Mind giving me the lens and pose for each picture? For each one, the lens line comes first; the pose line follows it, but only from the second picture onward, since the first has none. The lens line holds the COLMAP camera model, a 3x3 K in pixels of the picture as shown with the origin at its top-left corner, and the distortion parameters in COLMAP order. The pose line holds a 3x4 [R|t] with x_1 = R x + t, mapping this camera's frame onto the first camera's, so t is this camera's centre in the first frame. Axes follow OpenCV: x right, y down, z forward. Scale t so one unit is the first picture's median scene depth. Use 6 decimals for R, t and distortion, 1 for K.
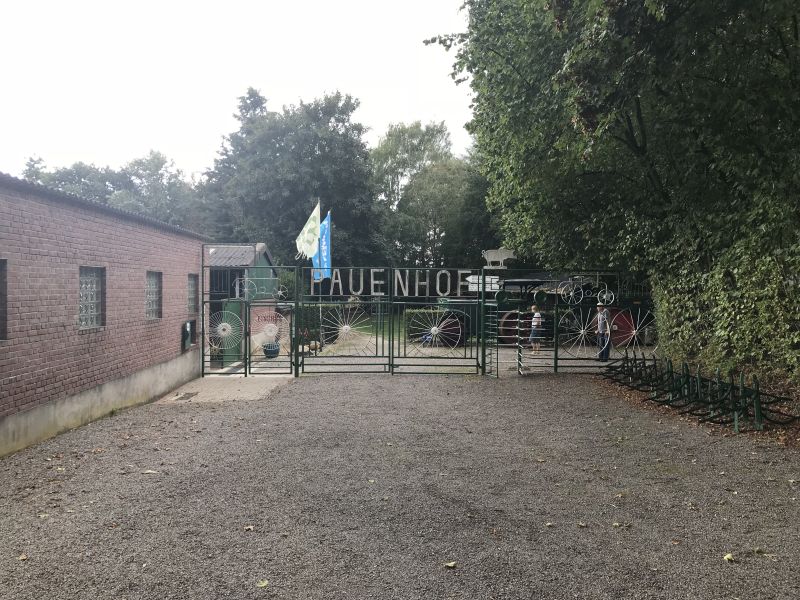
lens RADIAL K [[654.2, 0, 398.2], [0, 654.2, 301.0], [0, 0, 1]] dist [0.024510, -0.018388]
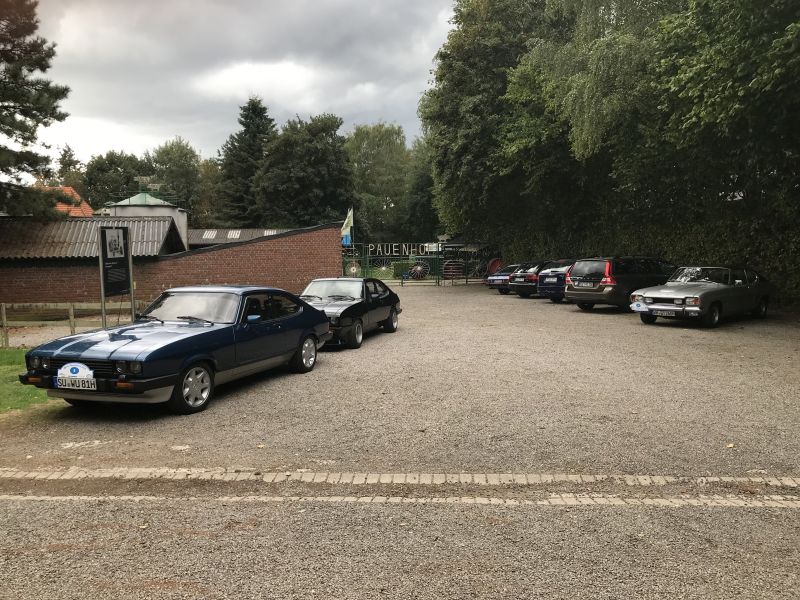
lens RADIAL K [[654.2, 0, 400.2], [0, 654.2, 298.5], [0, 0, 1]] dist [0.024510, -0.018388]
pose [[0.994310, -0.021824, 0.104266, -0.099186], [0.015403, 0.997958, 0.061996, 0.001537], [-0.105406, -0.060037, 0.992615, -0.526208]]
